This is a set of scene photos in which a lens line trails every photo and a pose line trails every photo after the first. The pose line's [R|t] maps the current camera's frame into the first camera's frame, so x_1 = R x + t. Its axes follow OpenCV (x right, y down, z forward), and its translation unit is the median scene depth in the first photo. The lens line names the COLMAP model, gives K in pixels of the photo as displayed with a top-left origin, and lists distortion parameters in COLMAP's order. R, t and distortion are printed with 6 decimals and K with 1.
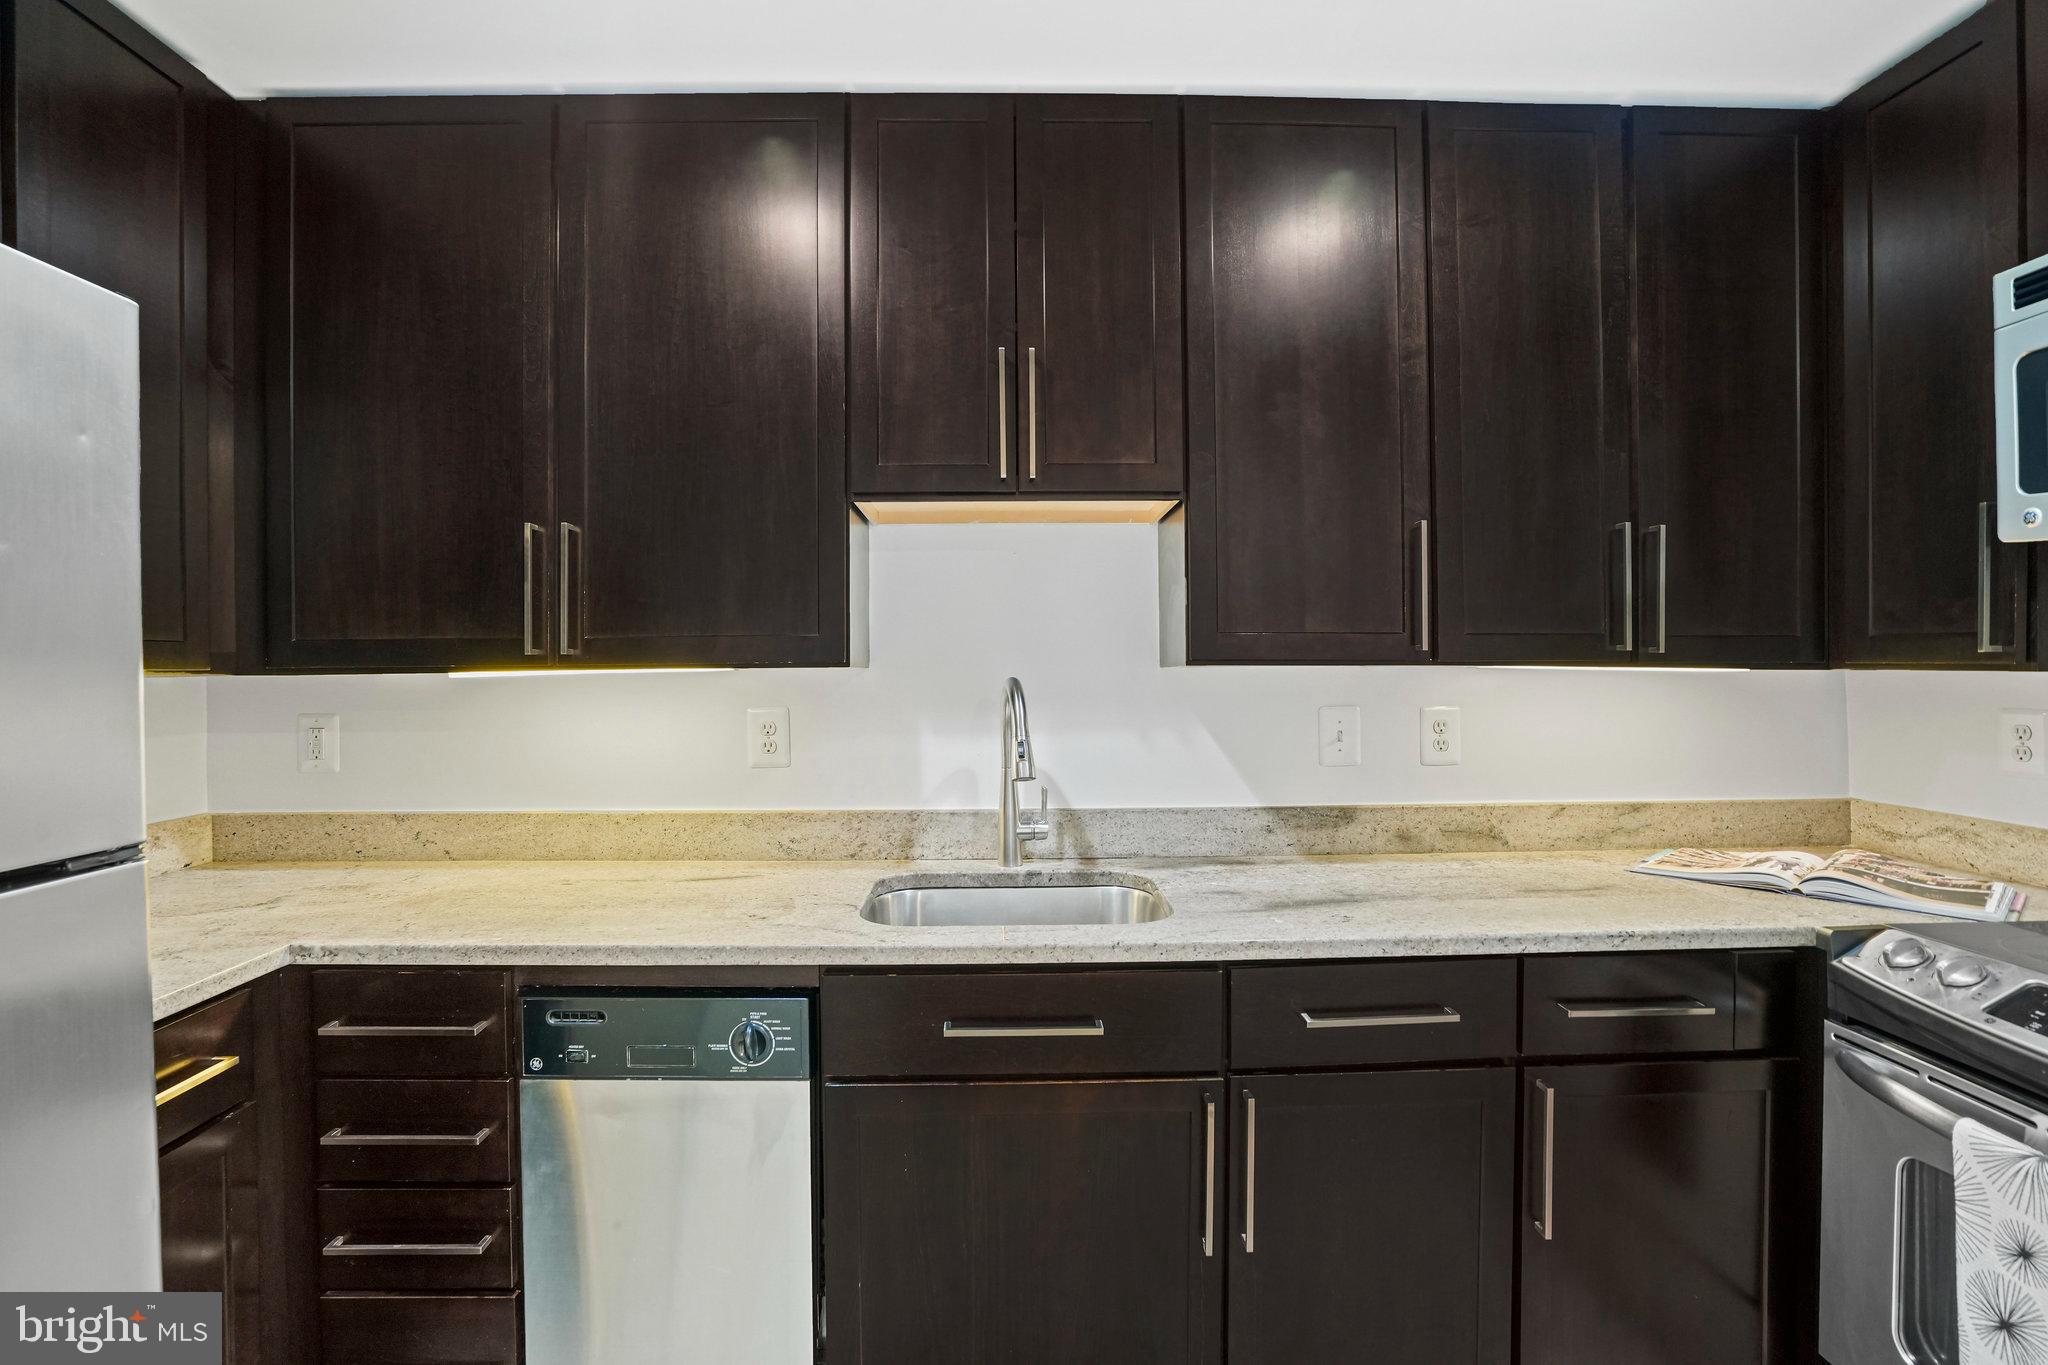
lens RADIAL K [[1034.7, 0, 1025.9], [0, 1034.7, 671.1], [0, 0, 1]] dist [-0.000955, 0.024128]
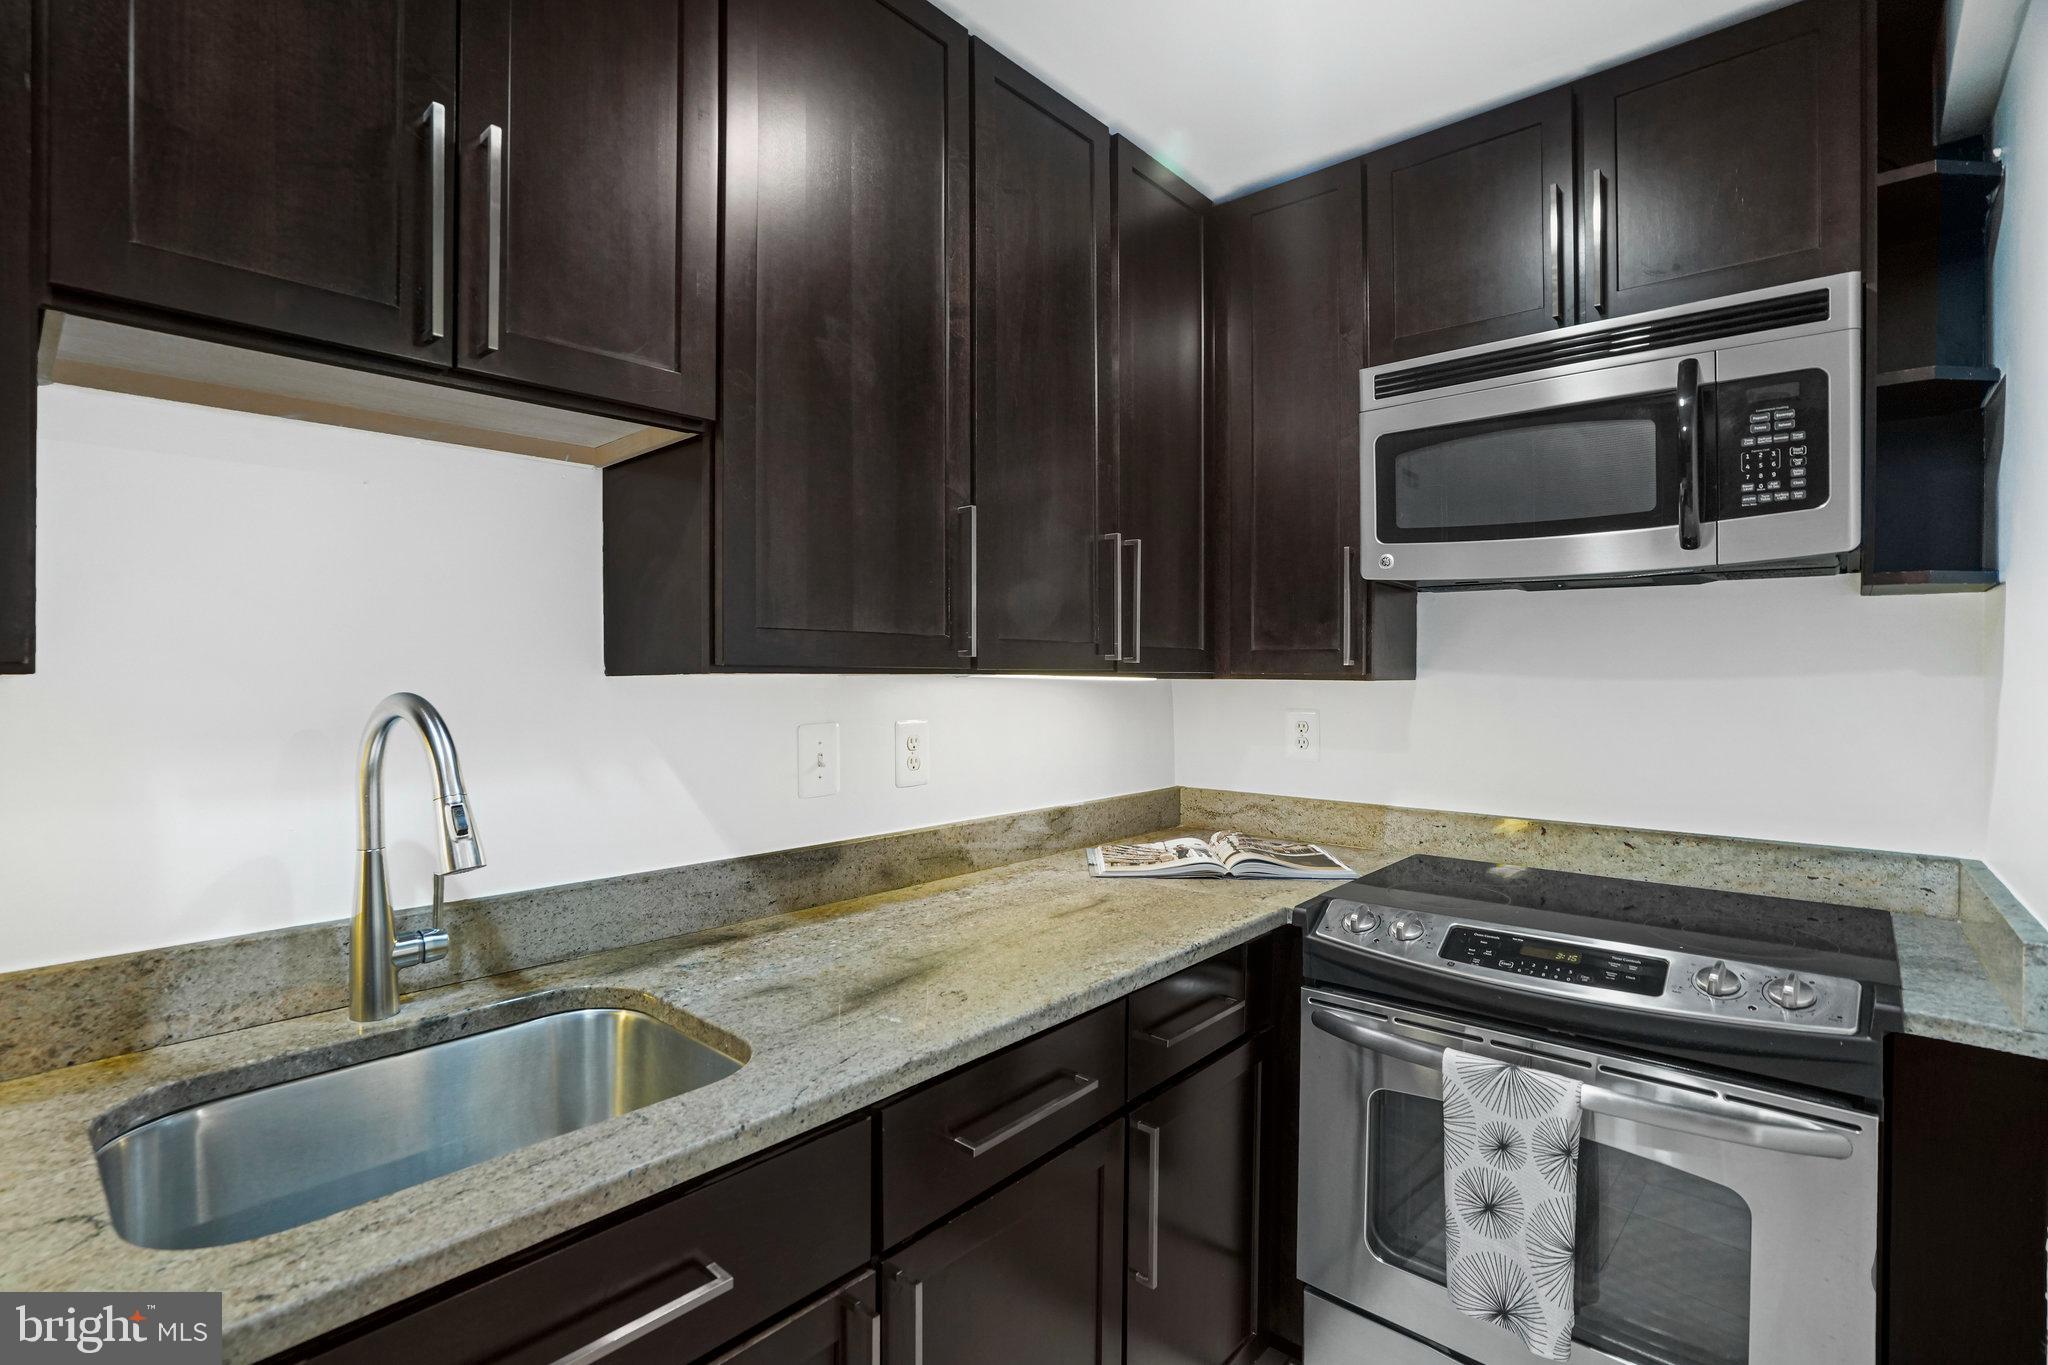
lens RADIAL K [[989.4, 0, 1028.1], [0, 989.4, 672.8], [0, 0, 1]] dist [-0.046278, 0.025459]
pose [[0.686773, 0.005271, 0.726853, -0.178154], [0.000872, 0.999967, -0.008076, 0.000041], [-0.726871, 0.006180, 0.686746, 0.396350]]
